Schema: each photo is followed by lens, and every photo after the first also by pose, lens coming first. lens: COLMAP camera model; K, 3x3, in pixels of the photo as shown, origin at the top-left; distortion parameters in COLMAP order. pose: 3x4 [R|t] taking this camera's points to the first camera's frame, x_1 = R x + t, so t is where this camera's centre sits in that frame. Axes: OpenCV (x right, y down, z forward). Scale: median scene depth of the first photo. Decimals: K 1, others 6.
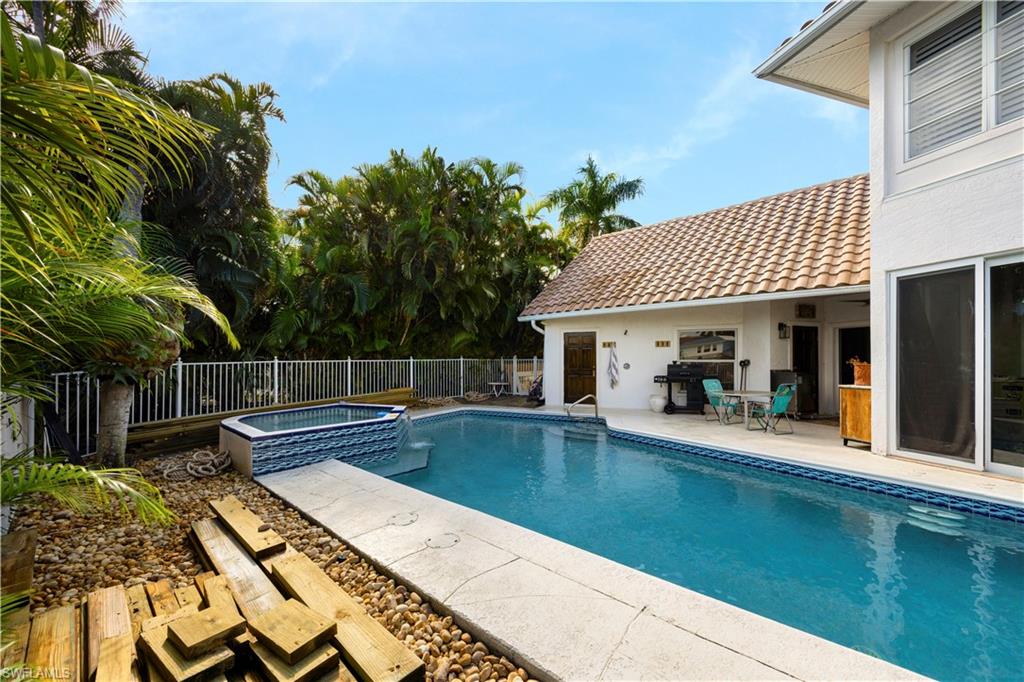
lens RADIAL K [[399.0, 0, 507.4], [0, 399.0, 363.4], [0, 0, 1]] dist [0.002832, -0.001238]
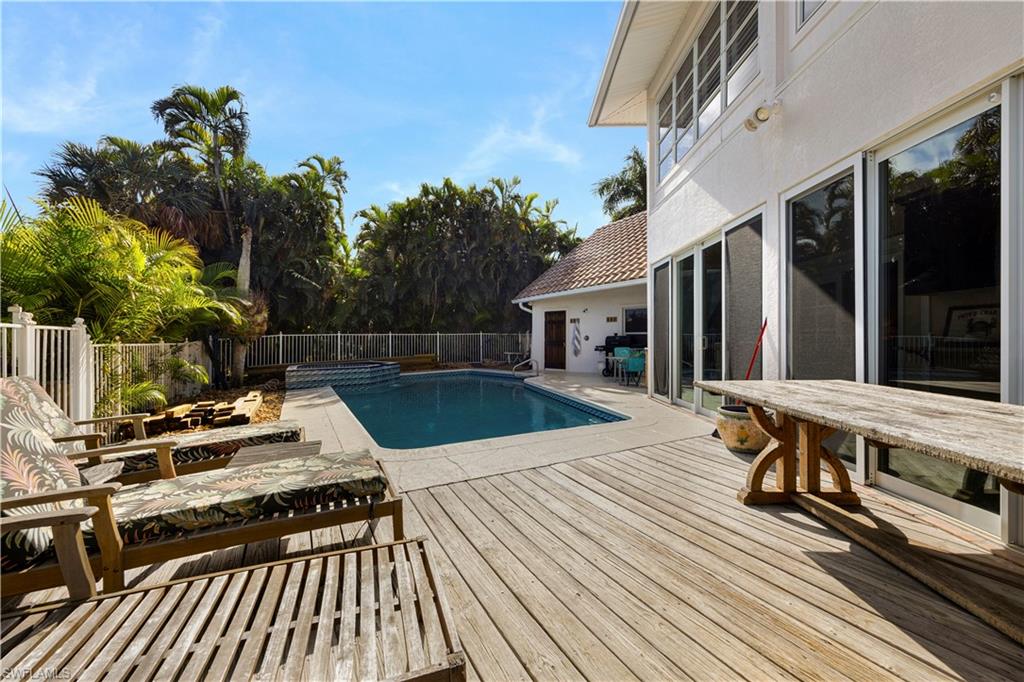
lens RADIAL K [[399.0, 0, 513.3], [0, 399.0, 342.5], [0, 0, 1]] dist [0.002832, -0.001238]
pose [[0.947040, 0.003195, -0.321100, 0.675450], [-0.002784, 0.999995, 0.001737, 0.026497], [0.321104, -0.000751, 0.947044, -0.319737]]
